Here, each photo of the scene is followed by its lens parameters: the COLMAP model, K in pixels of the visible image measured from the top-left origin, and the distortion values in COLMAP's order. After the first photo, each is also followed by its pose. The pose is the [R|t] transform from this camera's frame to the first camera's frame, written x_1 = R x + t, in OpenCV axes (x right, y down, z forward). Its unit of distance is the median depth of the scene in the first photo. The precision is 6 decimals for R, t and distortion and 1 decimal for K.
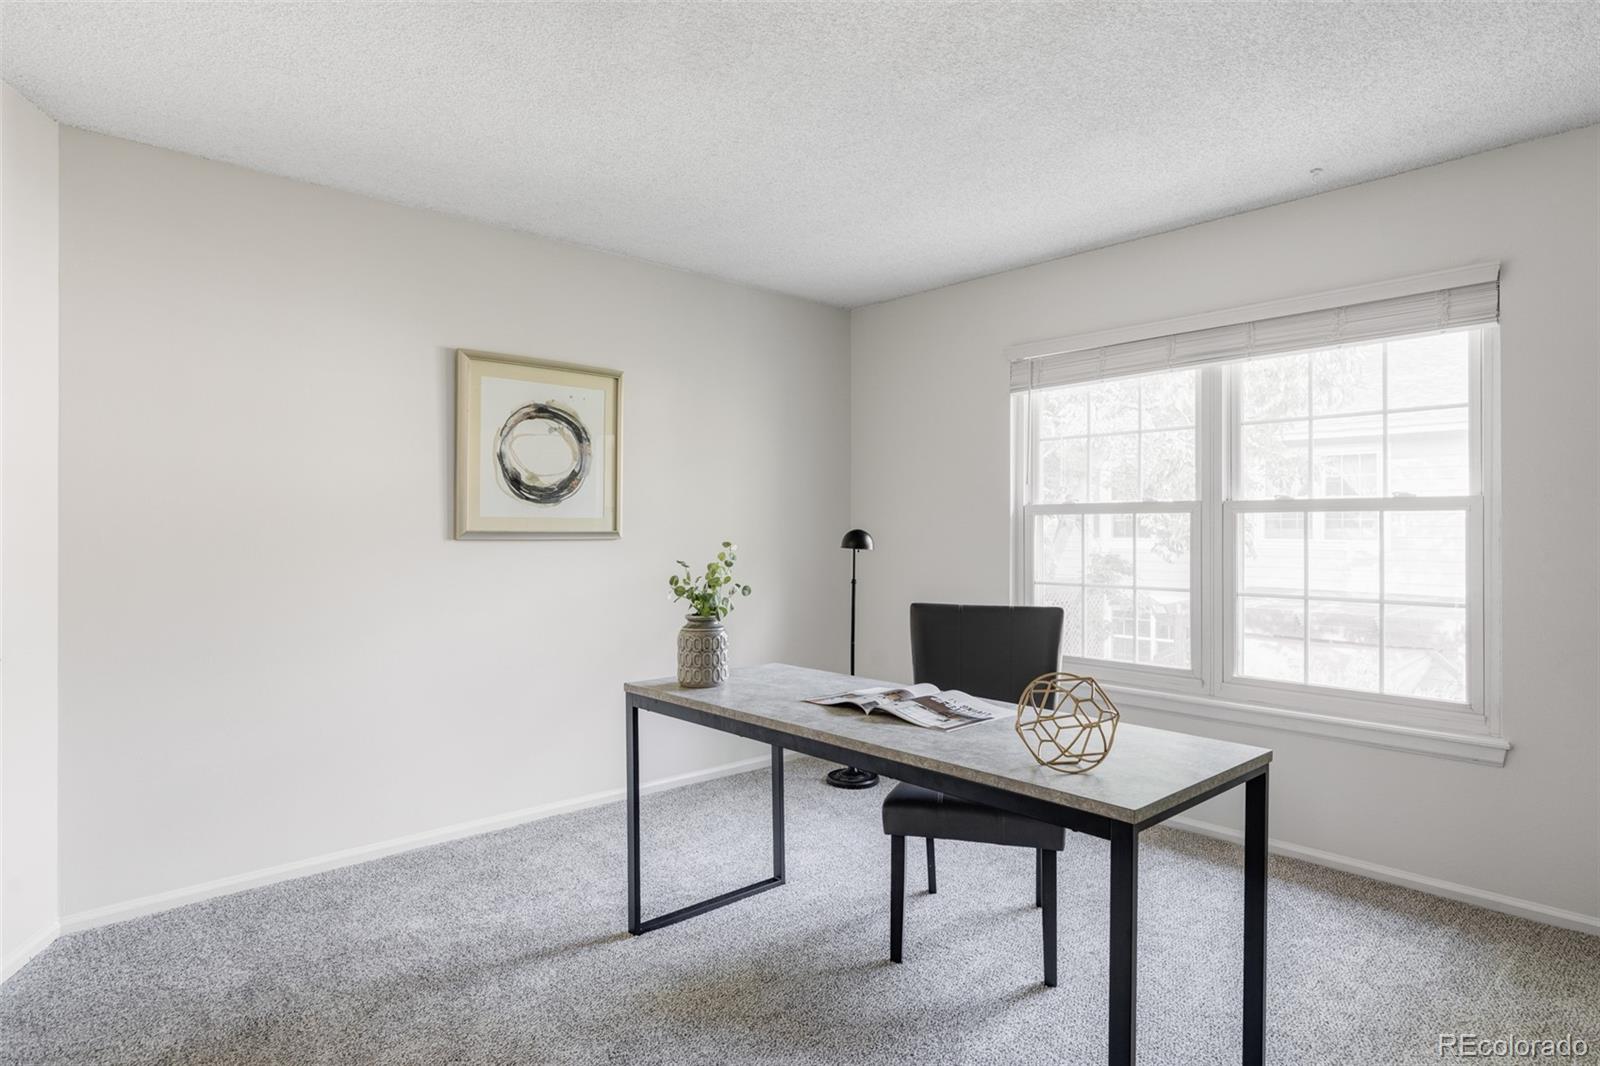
lens RADIAL K [[905.2, 0, 791.3], [0, 905.2, 520.9], [0, 0, 1]] dist [0.015052, 0.000462]
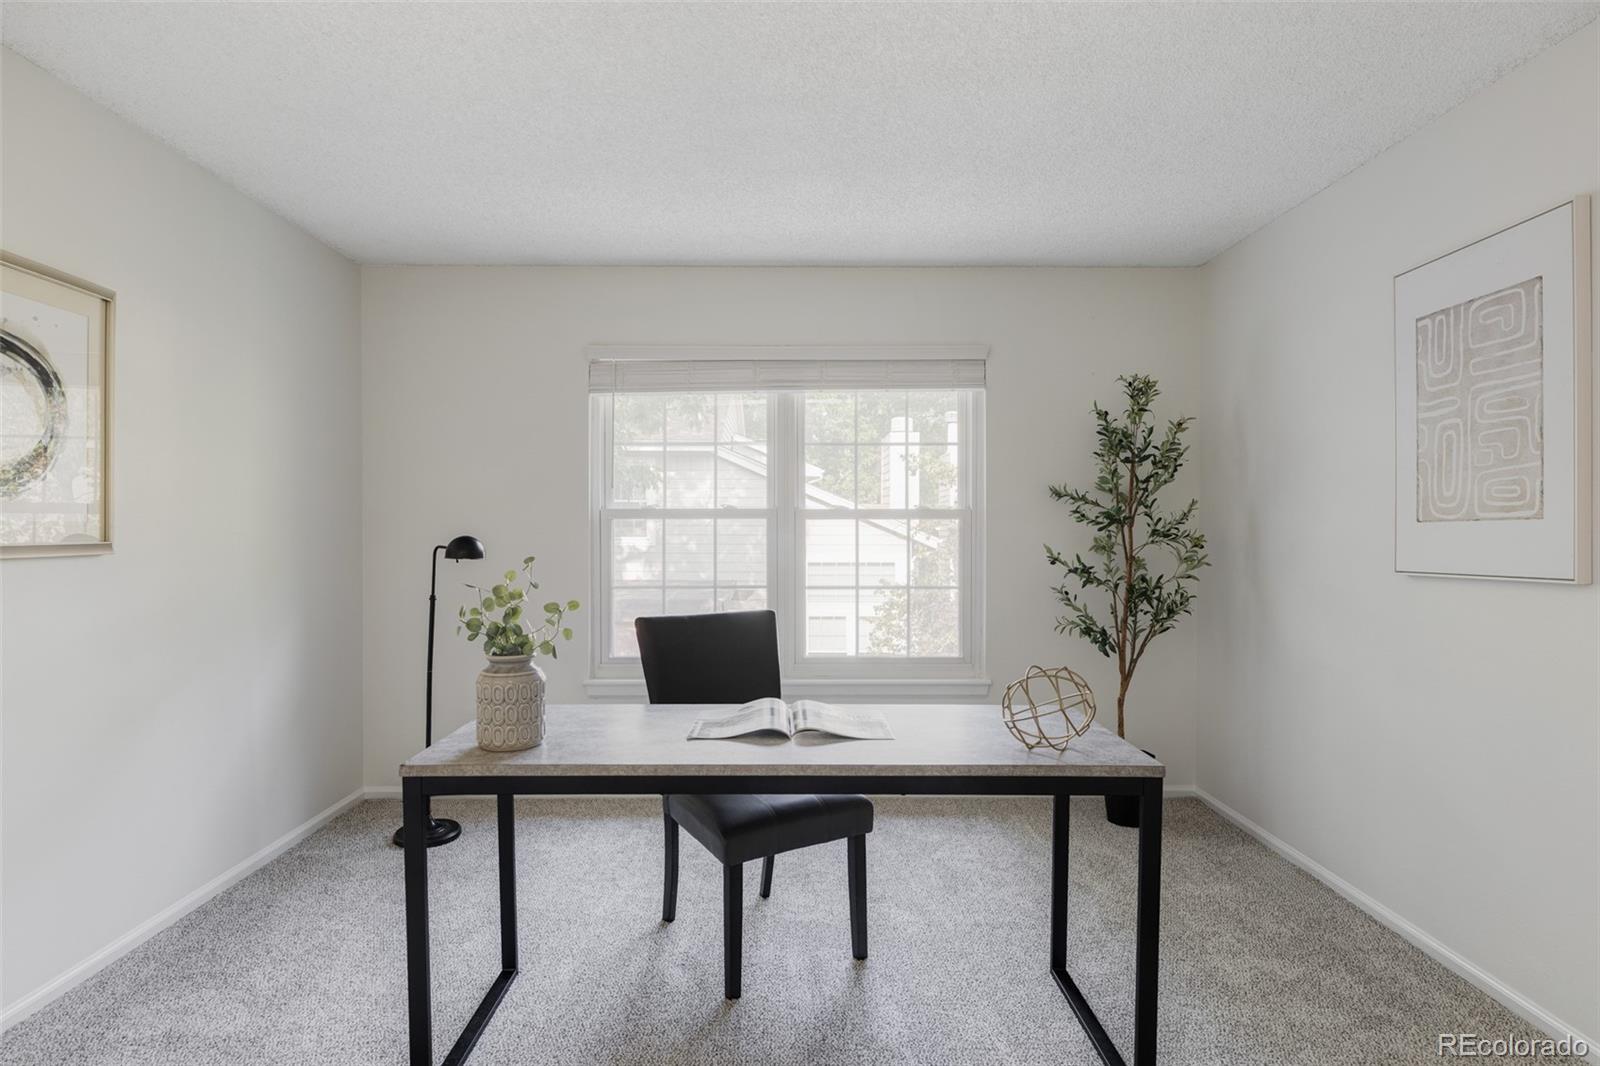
lens RADIAL K [[884.4, 0, 799.8], [0, 884.4, 527.6], [0, 0, 1]] dist [0.006073, 0.000984]
pose [[0.661932, -0.000614, 0.749564, -0.351430], [-0.005190, 0.999972, 0.005403, -0.004693], [-0.749546, -0.007466, 0.661910, 0.230599]]
